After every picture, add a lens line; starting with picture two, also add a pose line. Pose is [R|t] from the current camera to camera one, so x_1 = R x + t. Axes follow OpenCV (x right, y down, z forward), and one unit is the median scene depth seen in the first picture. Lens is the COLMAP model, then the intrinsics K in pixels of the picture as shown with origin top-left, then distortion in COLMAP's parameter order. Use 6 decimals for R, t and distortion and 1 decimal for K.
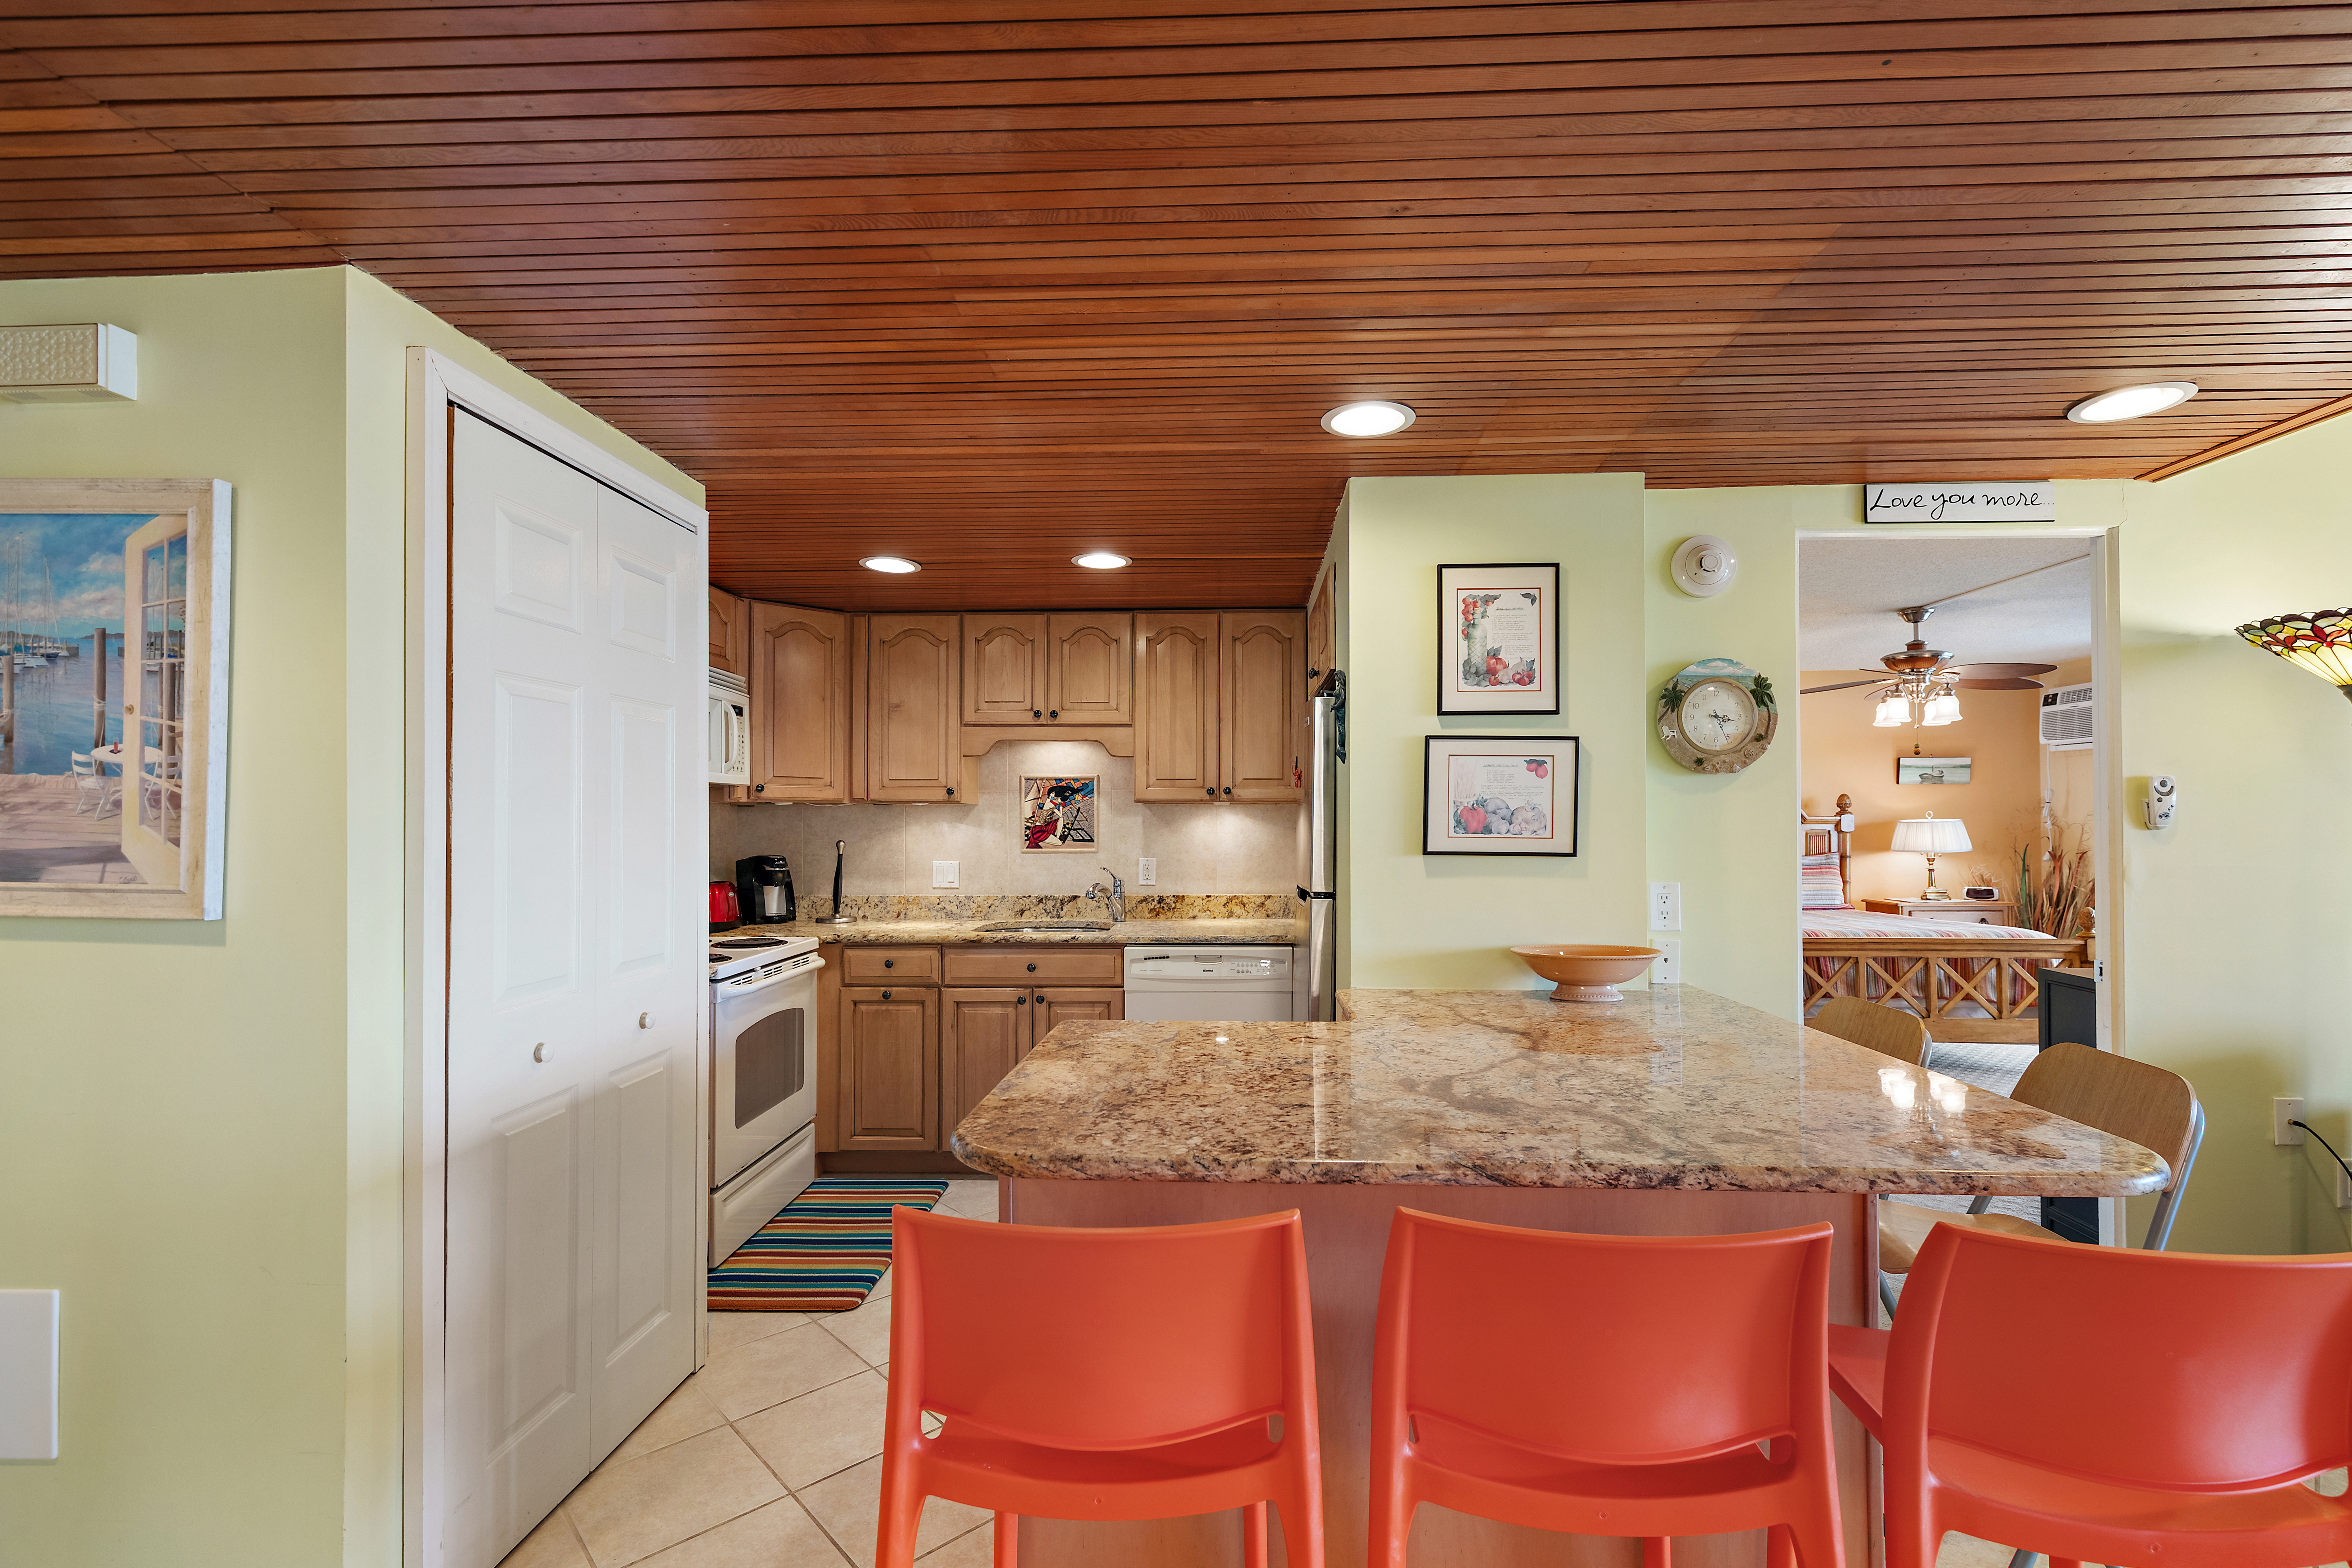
lens RADIAL K [[1119.4, 0, 1205.8], [0, 1119.4, 820.9], [0, 0, 1]] dist [0.005609, 0.000130]
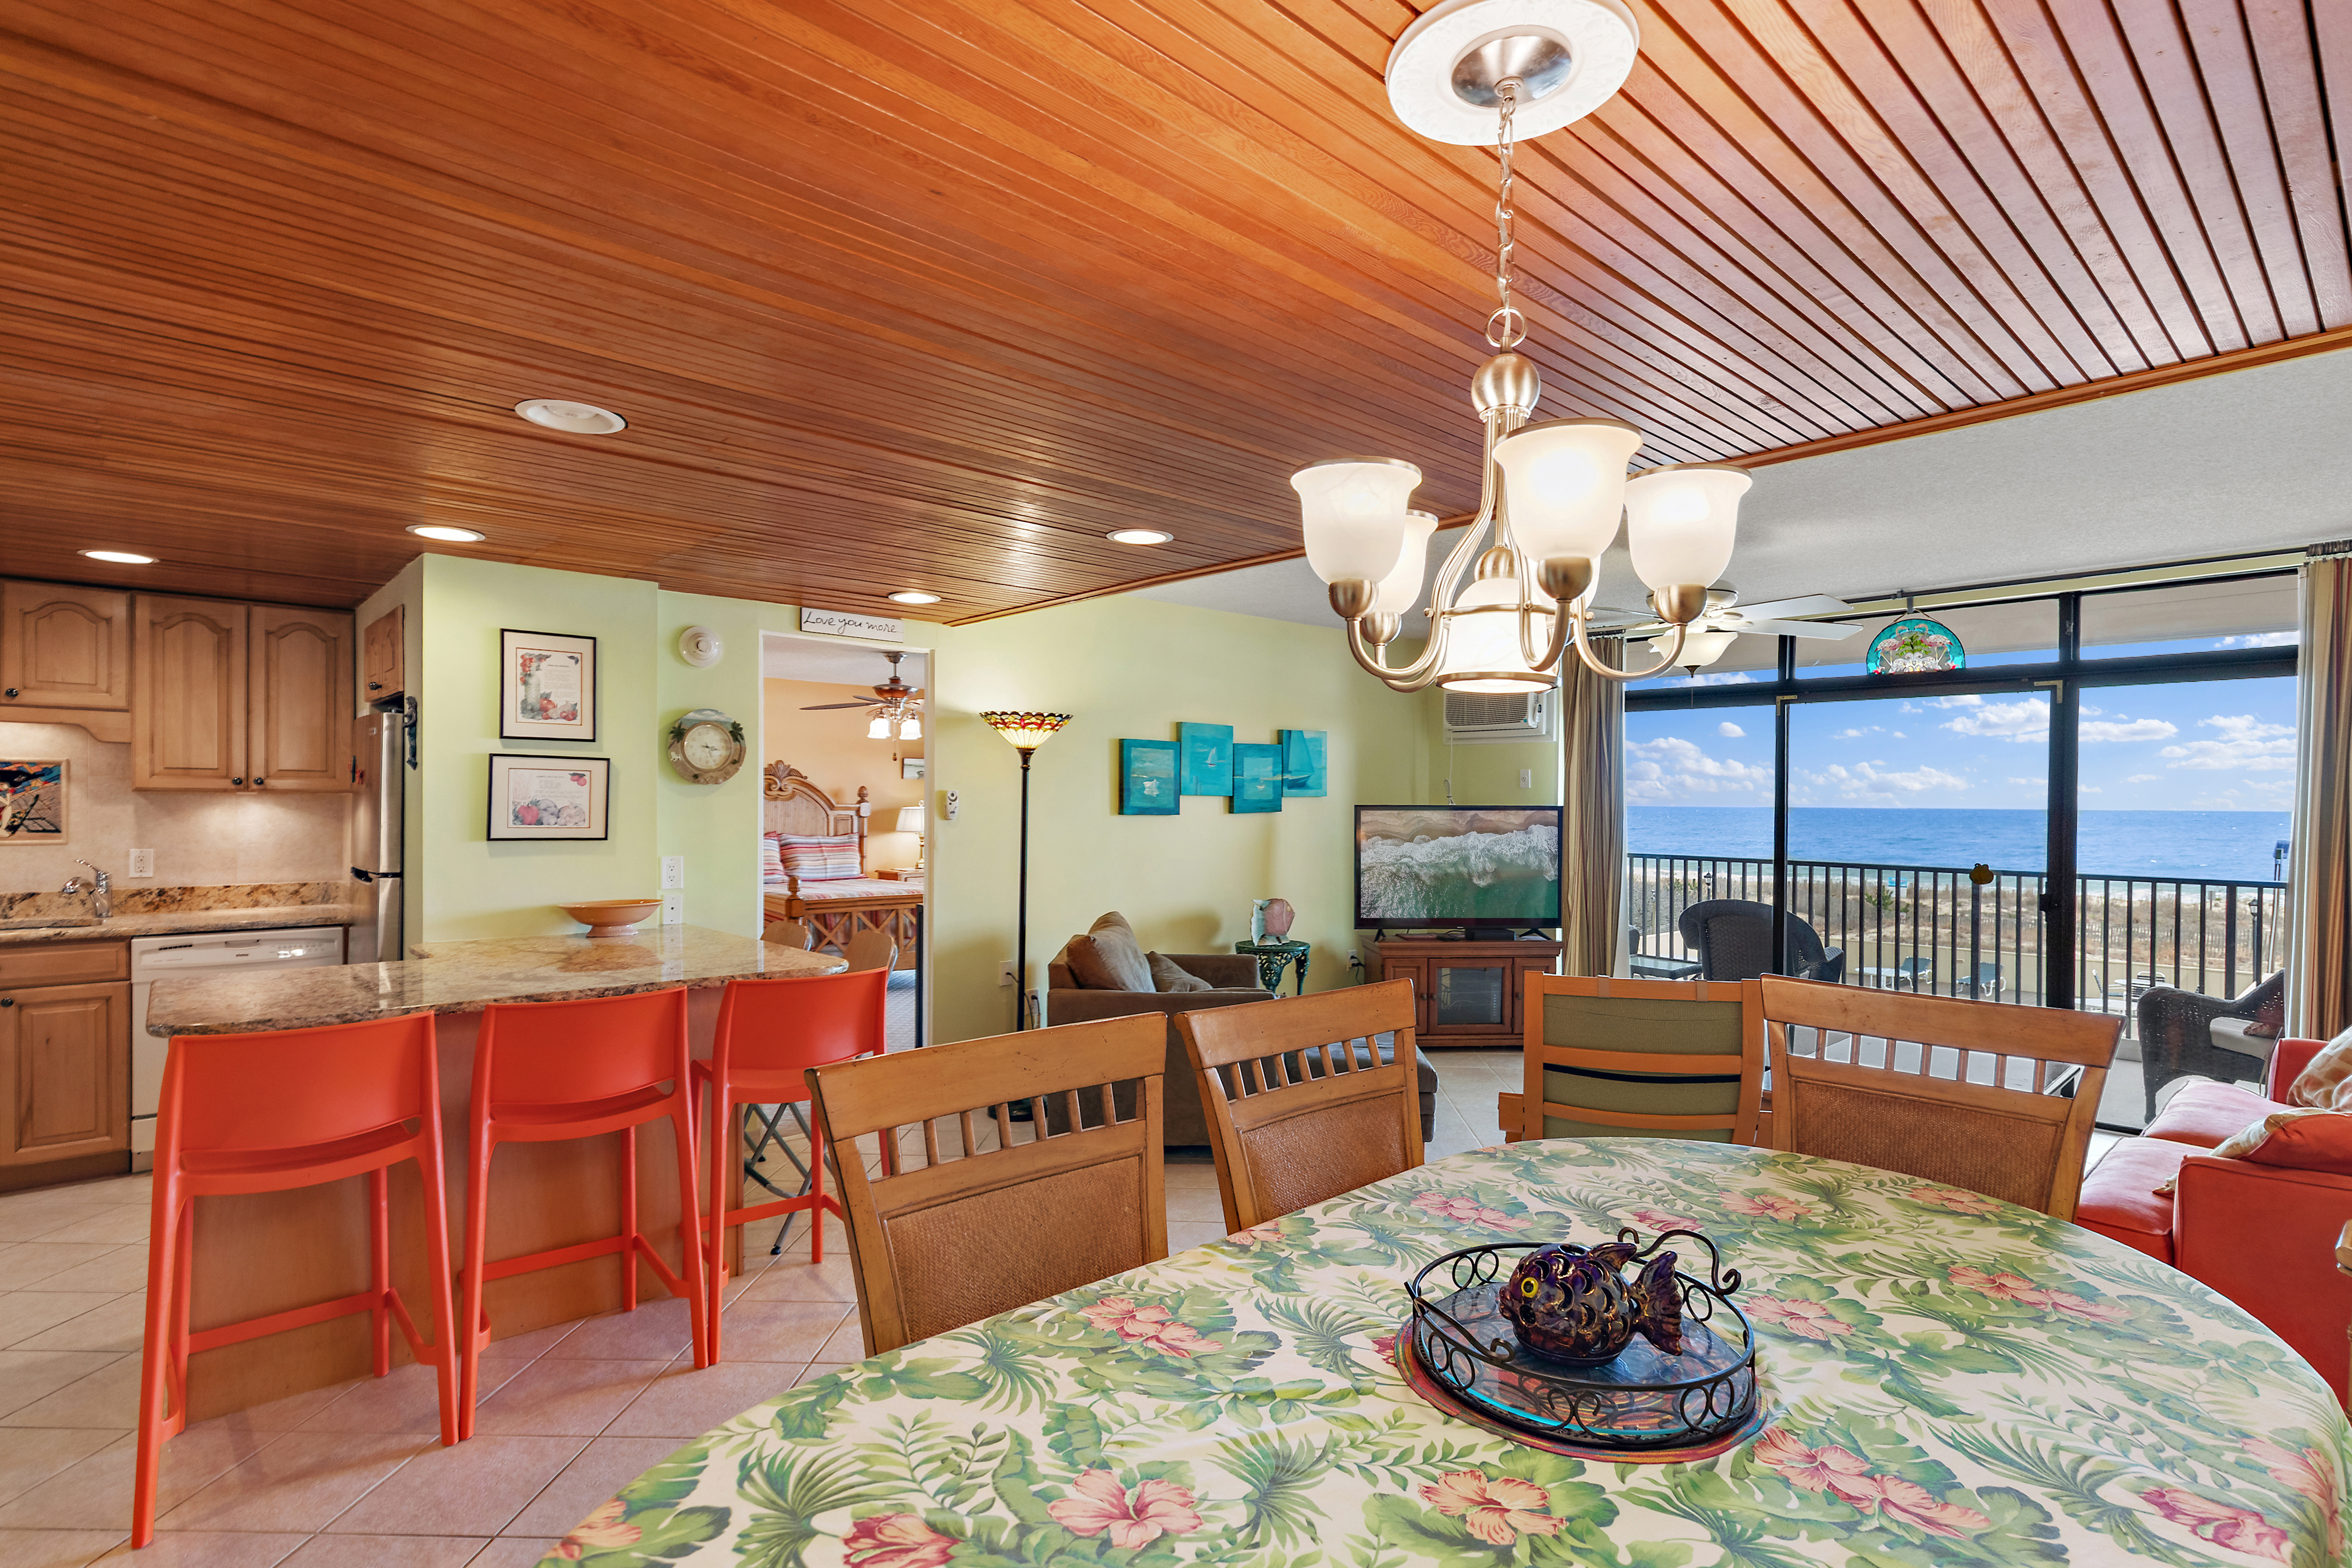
lens RADIAL K [[1119.4, 0, 1164.5], [0, 1119.4, 803.2], [0, 0, 1]] dist [0.005609, 0.000130]
pose [[0.731829, 0.005979, 0.681462, -0.082303], [-0.006072, 0.999979, -0.002253, -0.010597], [-0.681461, -0.002489, 0.731850, -0.347106]]
